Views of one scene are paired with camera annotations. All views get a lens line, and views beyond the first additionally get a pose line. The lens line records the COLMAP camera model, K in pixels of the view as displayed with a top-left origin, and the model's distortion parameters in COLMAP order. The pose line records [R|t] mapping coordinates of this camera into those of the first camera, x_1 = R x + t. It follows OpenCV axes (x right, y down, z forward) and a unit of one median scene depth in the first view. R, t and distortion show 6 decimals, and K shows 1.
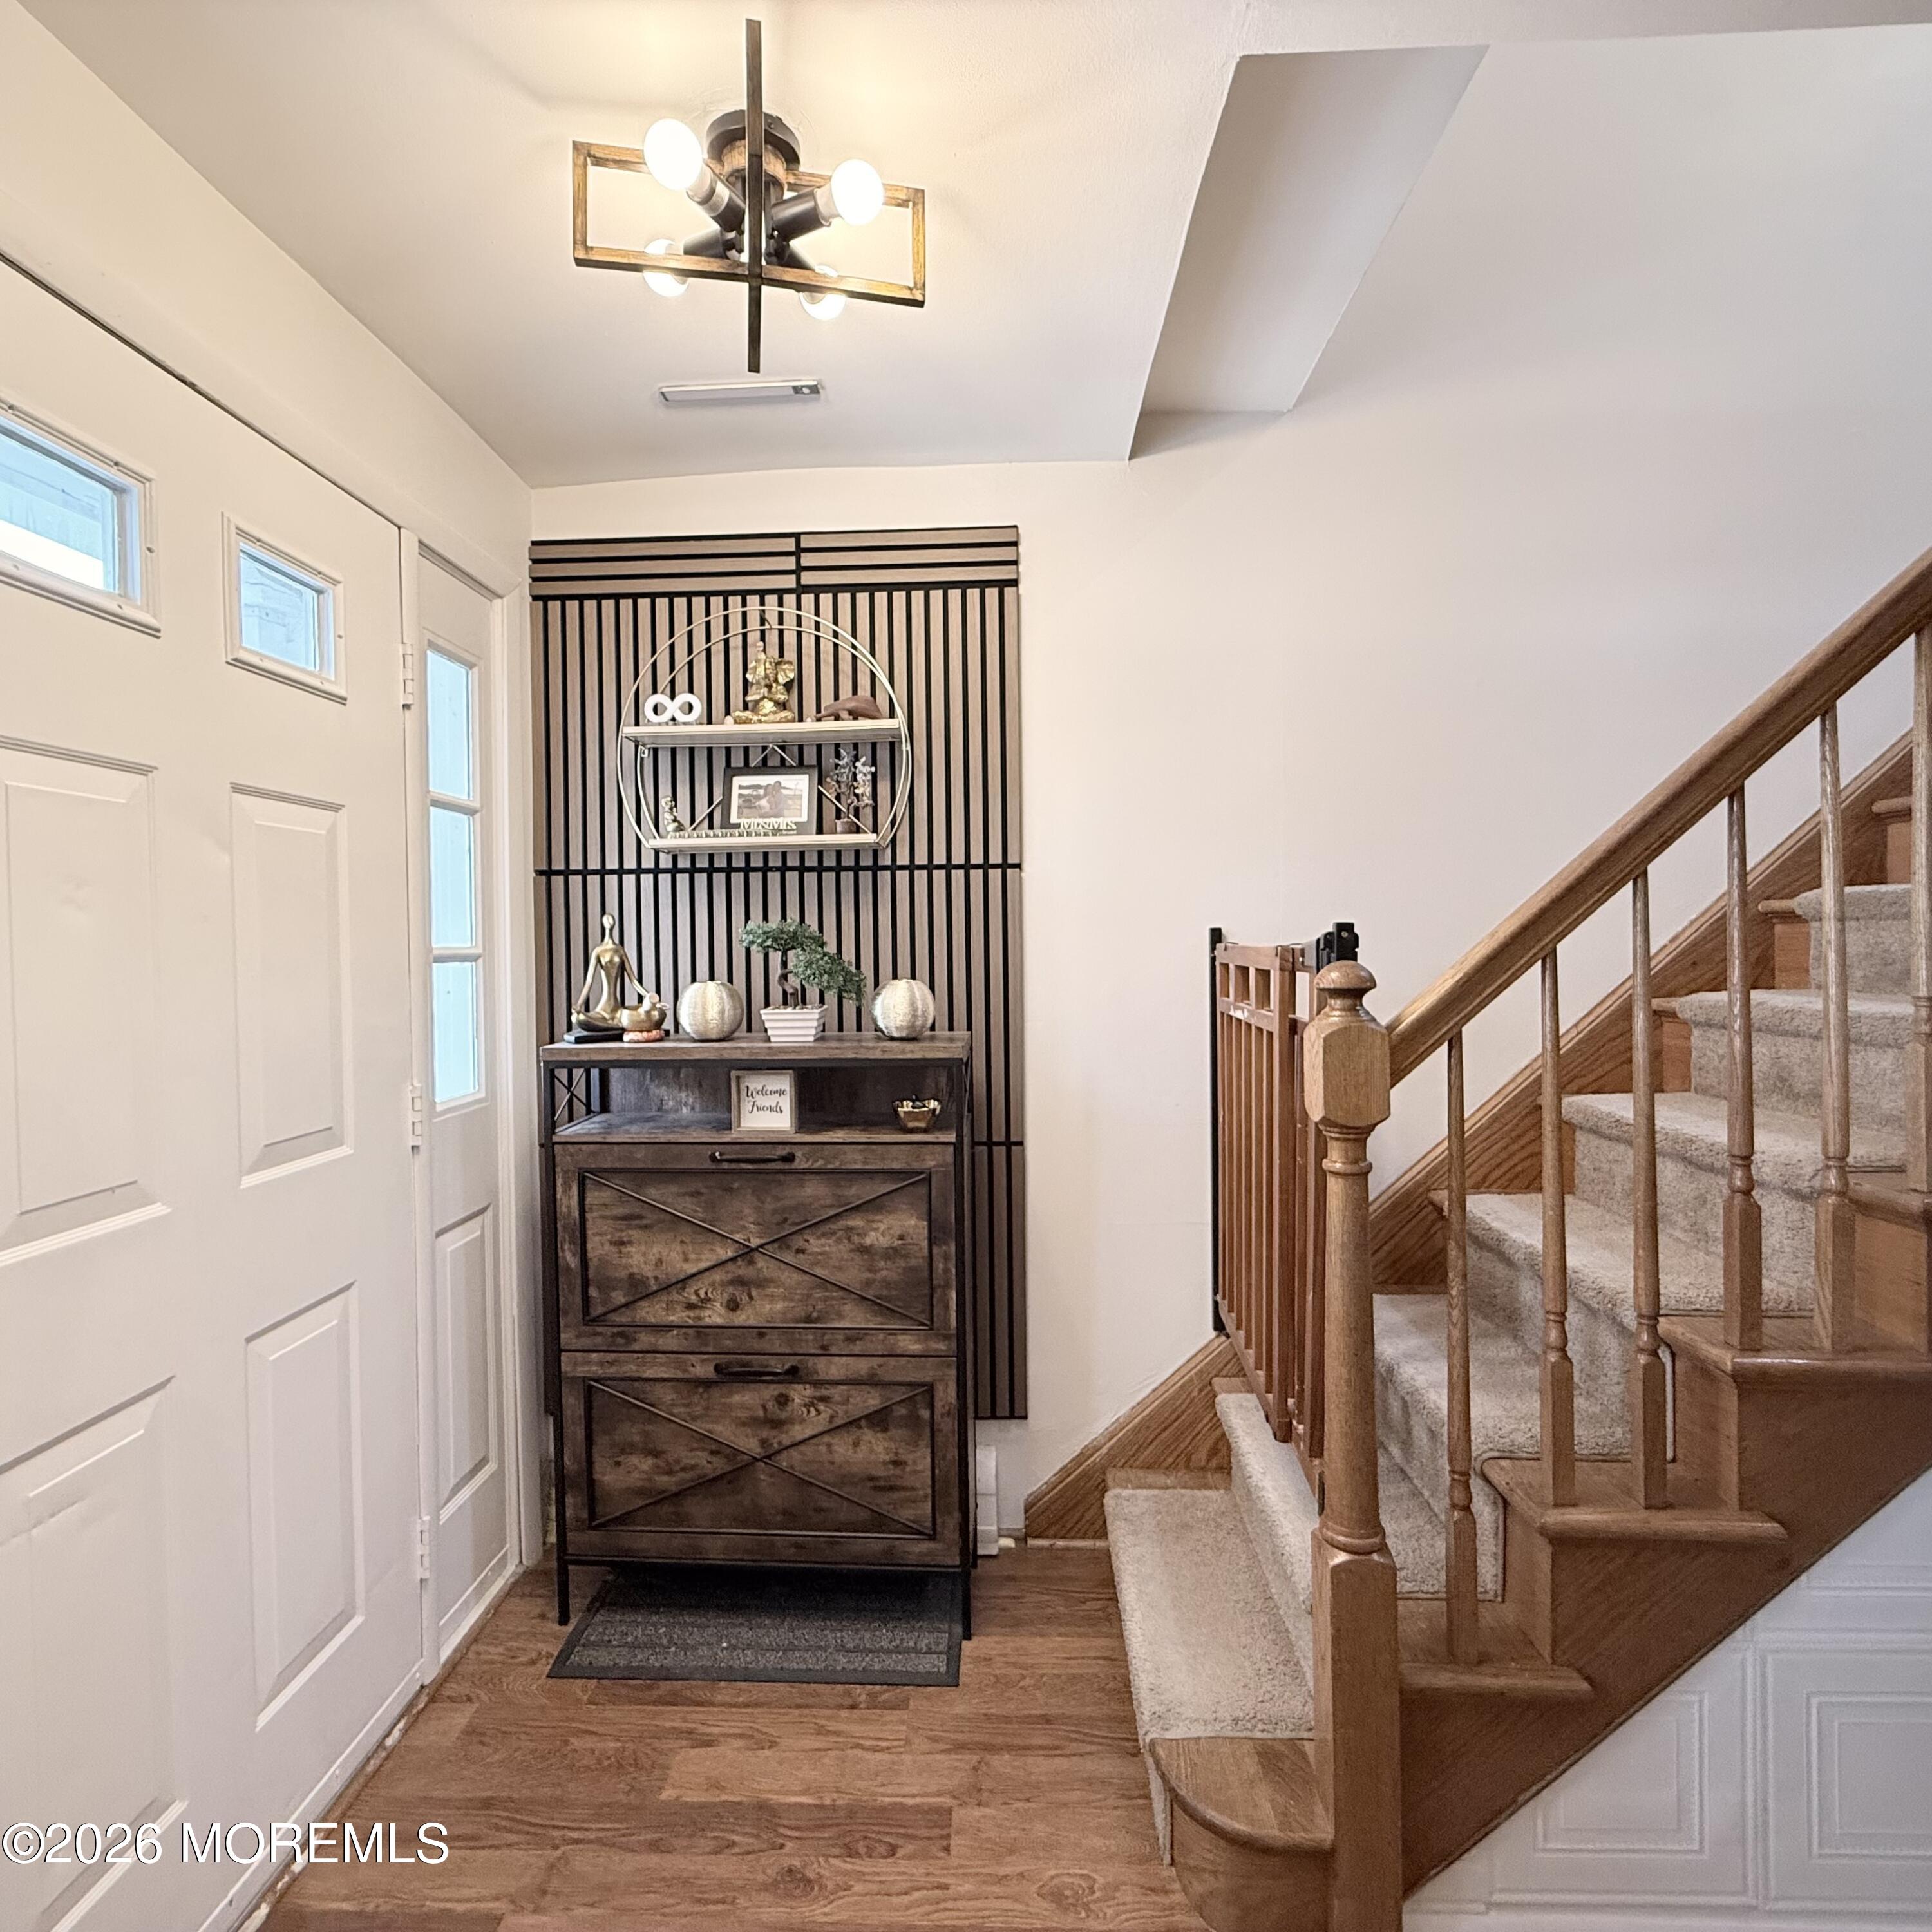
lens RADIAL K [[1034.4, 0, 969.0], [0, 1034.4, 962.2], [0, 0, 1]] dist [0.004143, -0.000231]
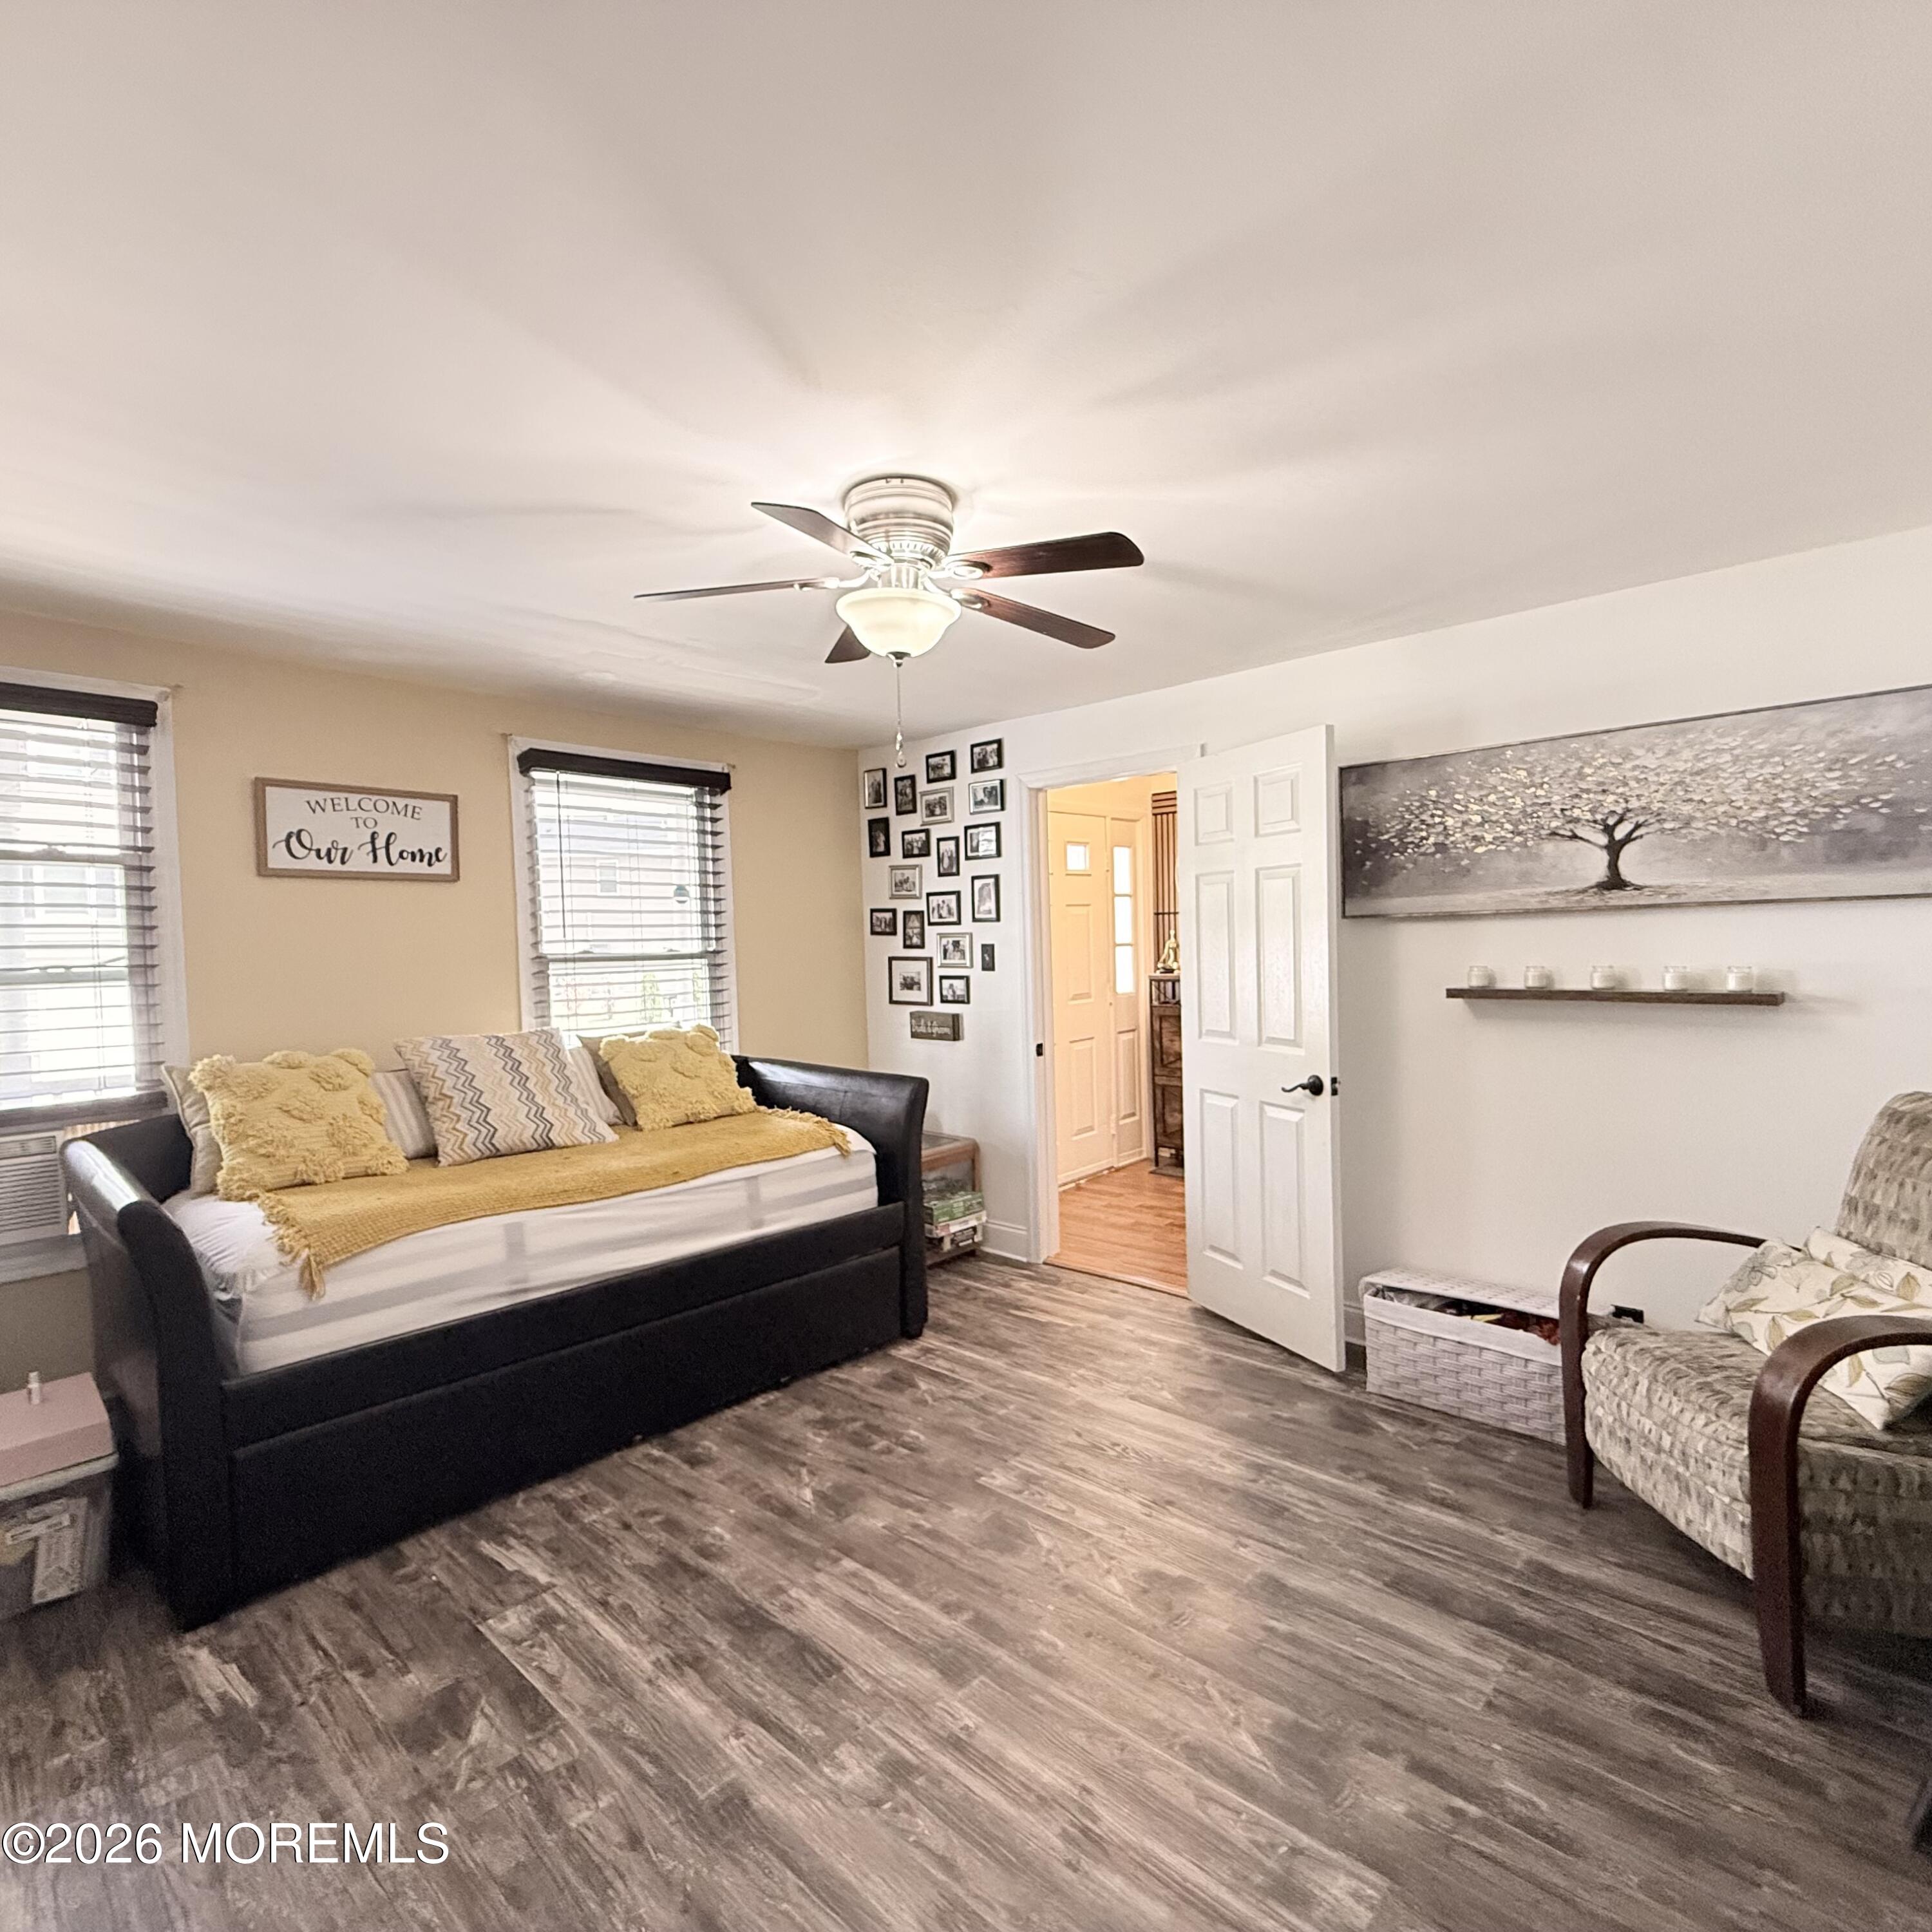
lens RADIAL K [[1034.4, 0, 960.3], [0, 1034.4, 964.2], [0, 0, 1]] dist [0.004143, -0.000231]
pose [[0.768150, 0.010039, -0.640192, 1.071393], [0.004897, 0.999756, 0.021552, -0.015428], [0.640252, -0.019690, 0.767913, -1.631568]]
